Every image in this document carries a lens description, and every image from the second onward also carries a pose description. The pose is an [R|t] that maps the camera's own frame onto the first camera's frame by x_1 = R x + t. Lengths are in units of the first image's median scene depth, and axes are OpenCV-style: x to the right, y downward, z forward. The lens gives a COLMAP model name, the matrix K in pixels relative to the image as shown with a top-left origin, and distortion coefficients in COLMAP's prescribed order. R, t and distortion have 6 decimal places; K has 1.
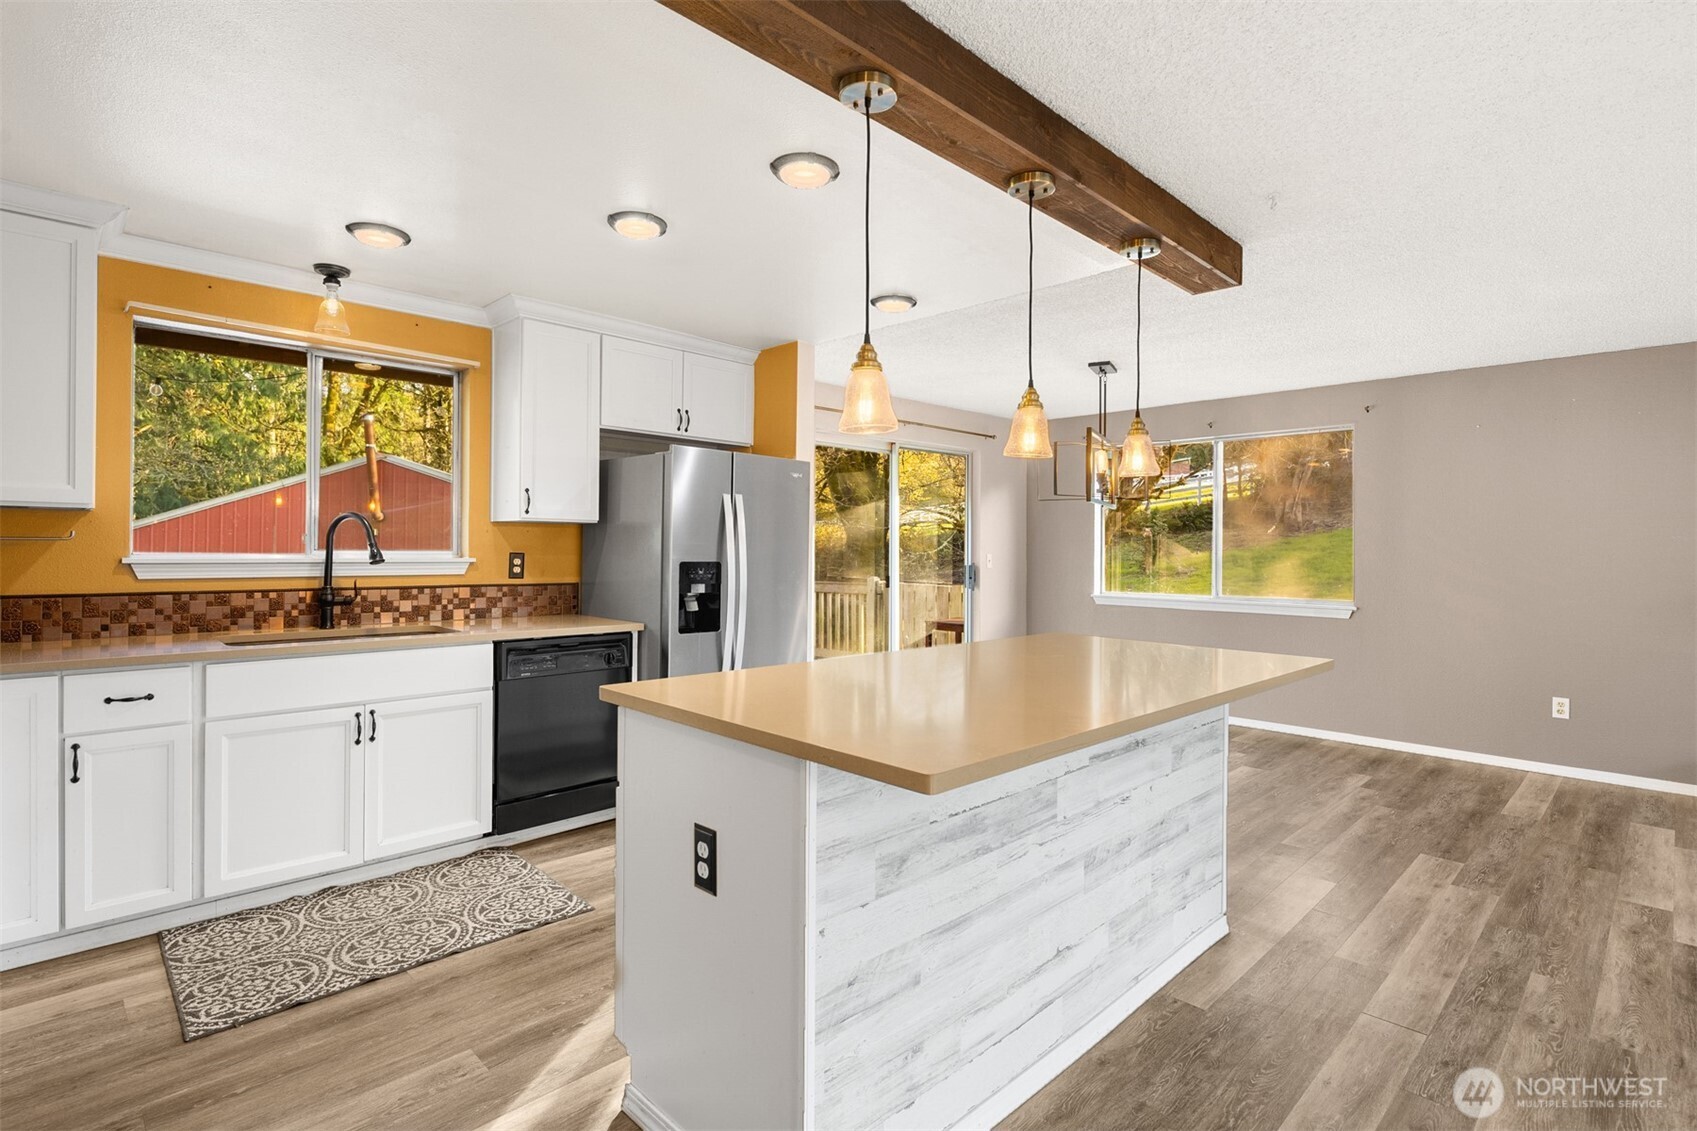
lens RADIAL K [[822.9, 0, 836.2], [0, 822.9, 536.4], [0, 0, 1]] dist [0.005176, -0.005531]
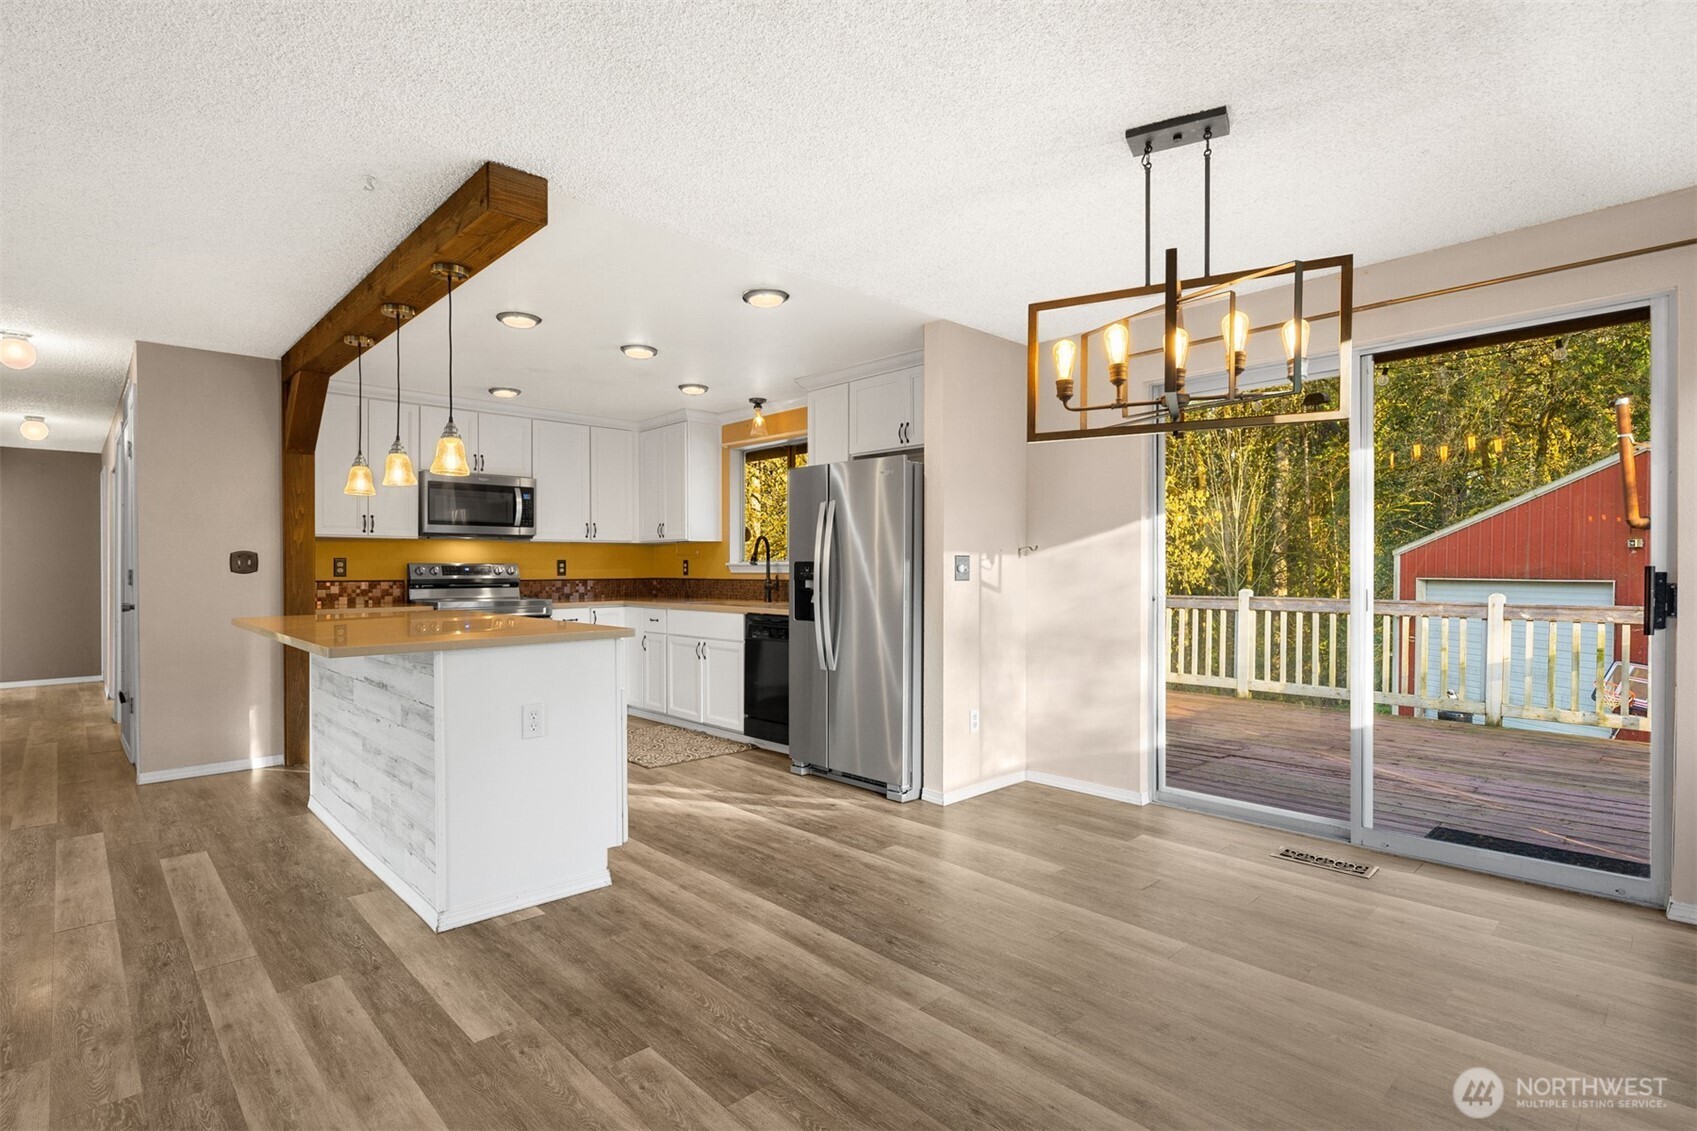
lens RADIAL K [[822.9, 0, 856.4], [0, 822.9, 571.8], [0, 0, 1]] dist [0.005176, -0.005531]
pose [[-0.005746, -0.003617, -0.999977, 1.524178], [0.017502, 0.999840, -0.003717, 0.075084], [0.999830, -0.017523, -0.005682, 1.594045]]
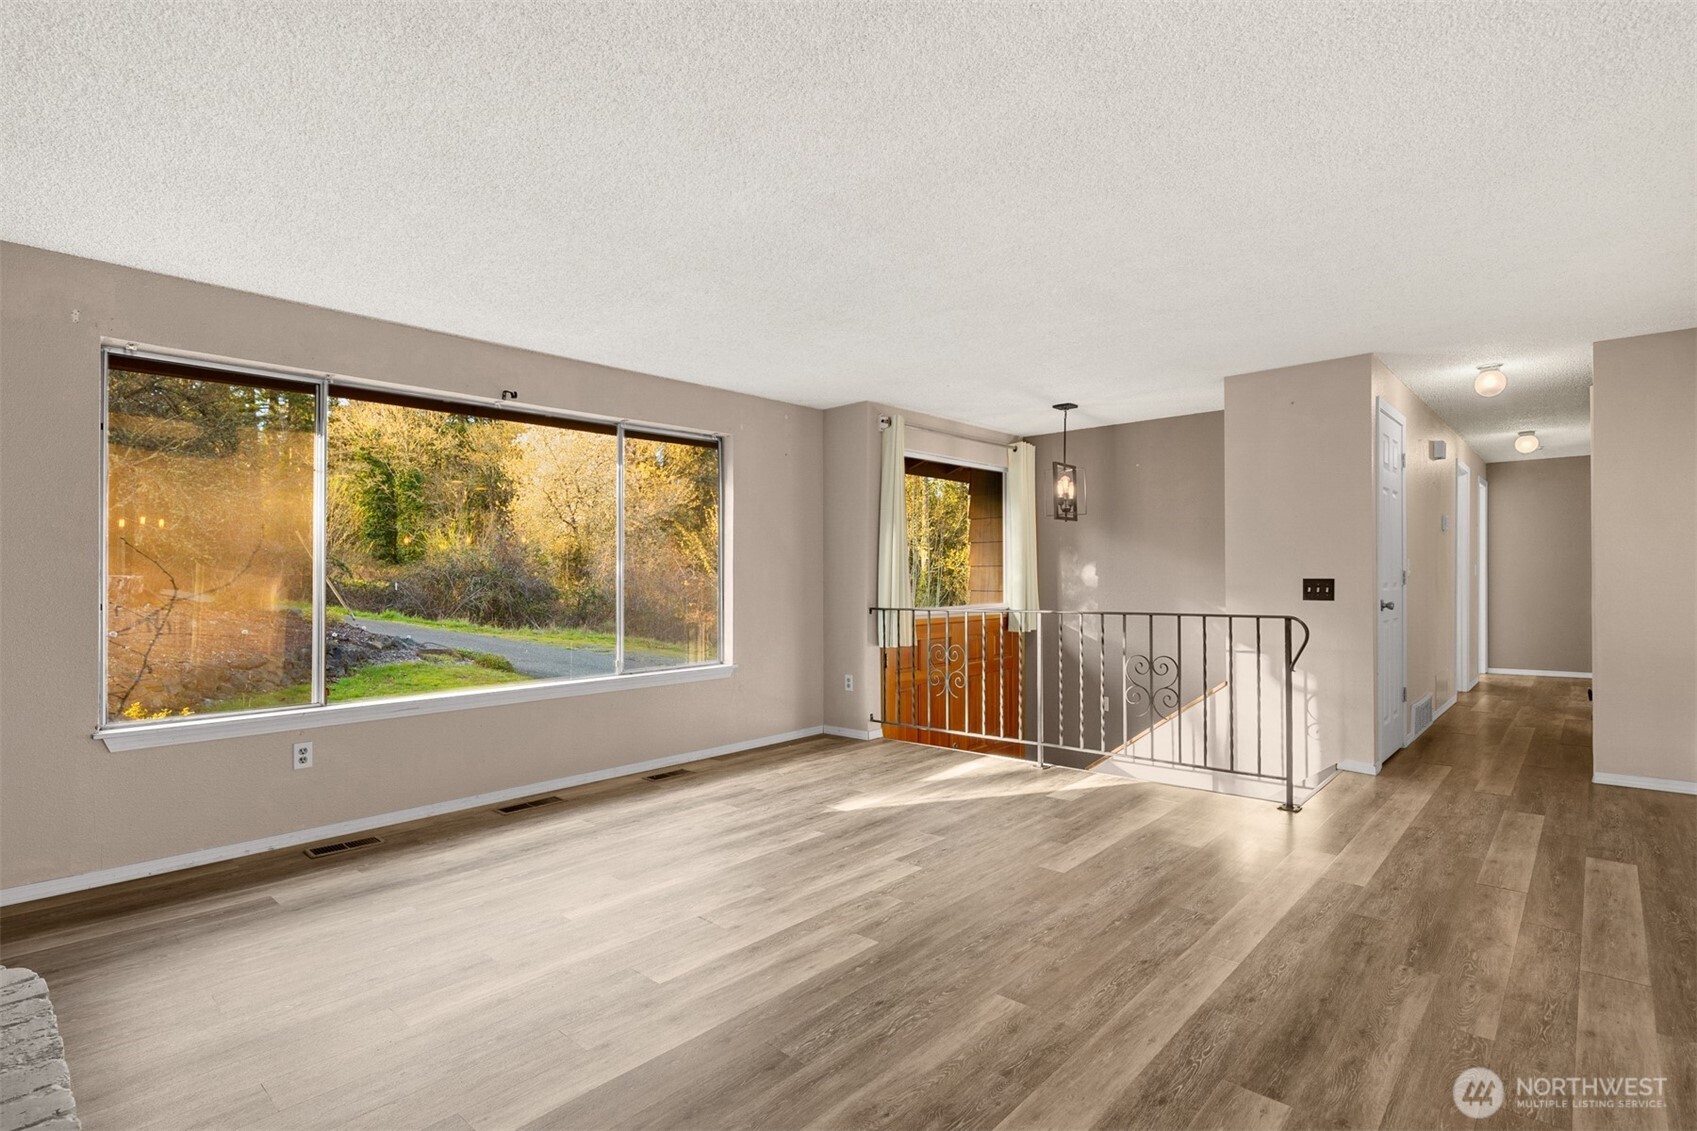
lens RADIAL K [[822.9, 0, 847.1], [0, 822.9, 568.6], [0, 0, 1]] dist [0.005176, -0.005531]
pose [[-0.998281, -0.001271, -0.058598, 1.483891], [0.000072, 0.999738, -0.022903, 0.075830], [0.058611, -0.022868, -0.998019, 1.728178]]
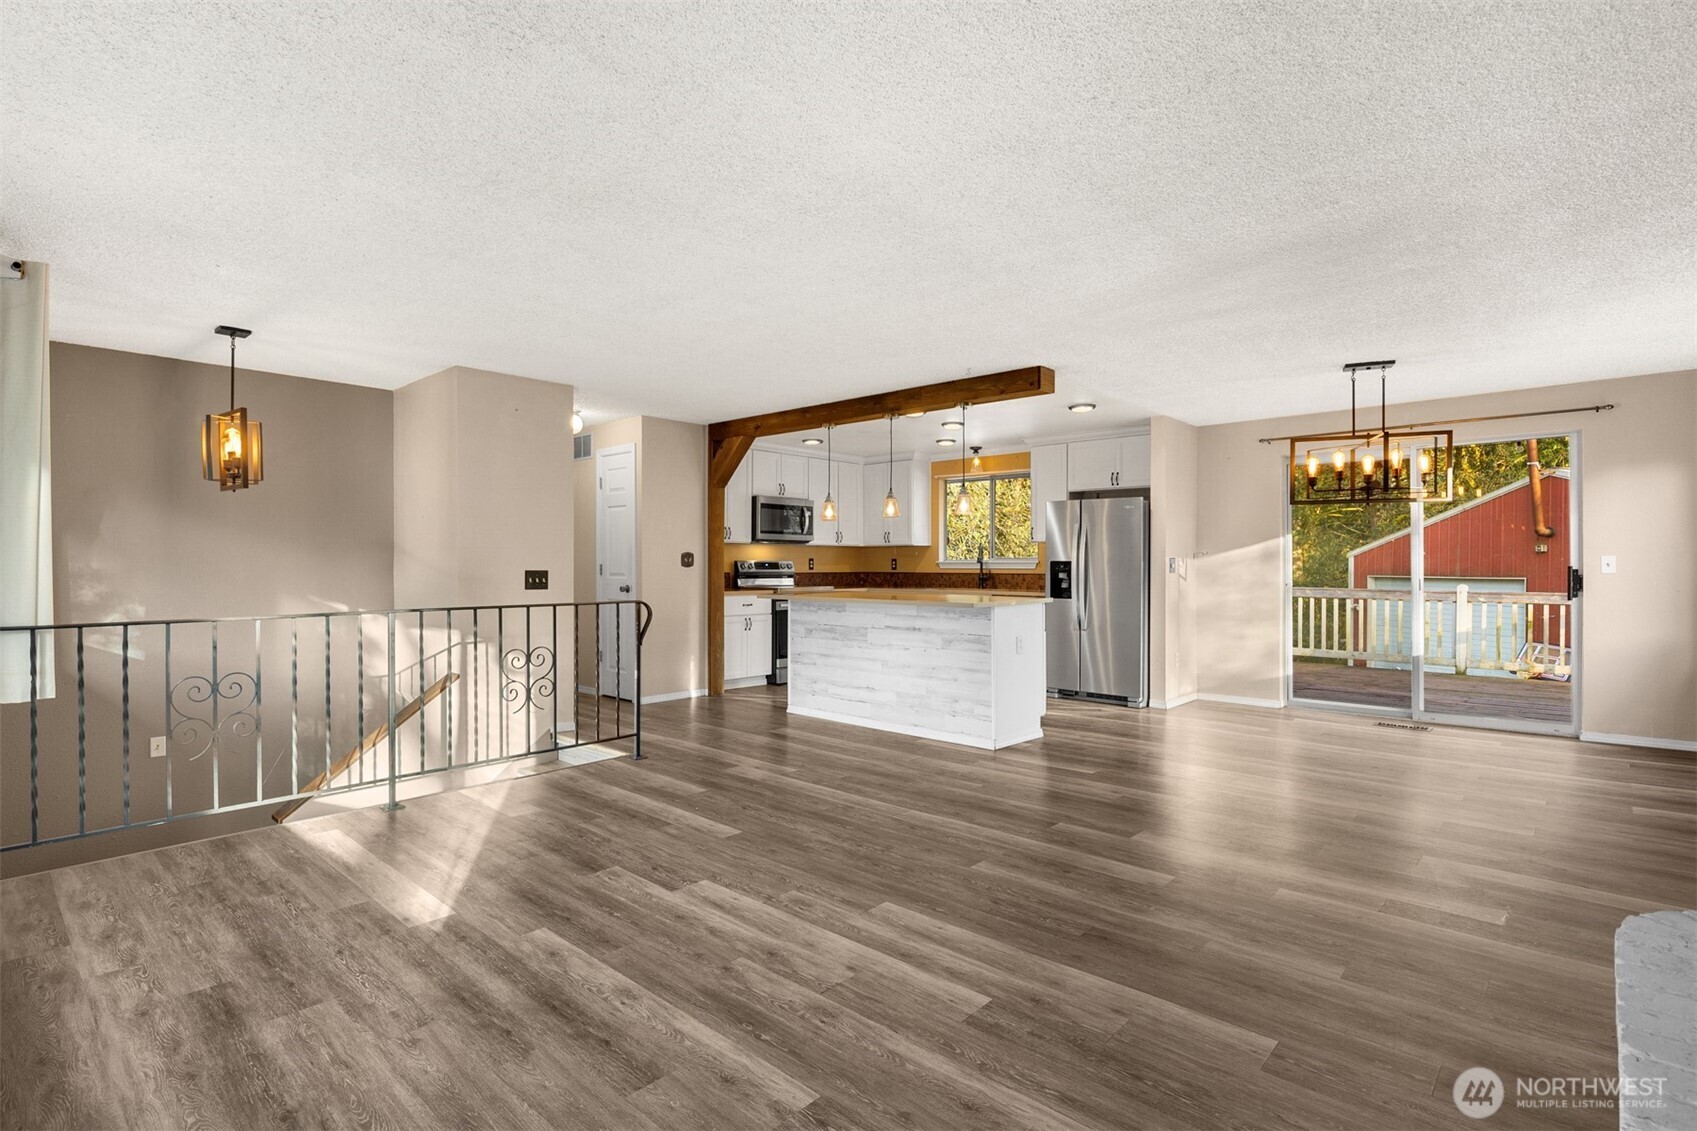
lens RADIAL K [[822.9, 0, 855.5], [0, 822.9, 561.5], [0, 0, 1]] dist [0.005176, -0.005531]
pose [[0.065598, -0.013051, -0.997761, 2.489829], [0.013412, 0.999836, -0.012196, 0.070366], [0.997756, -0.012582, 0.065763, 0.597505]]
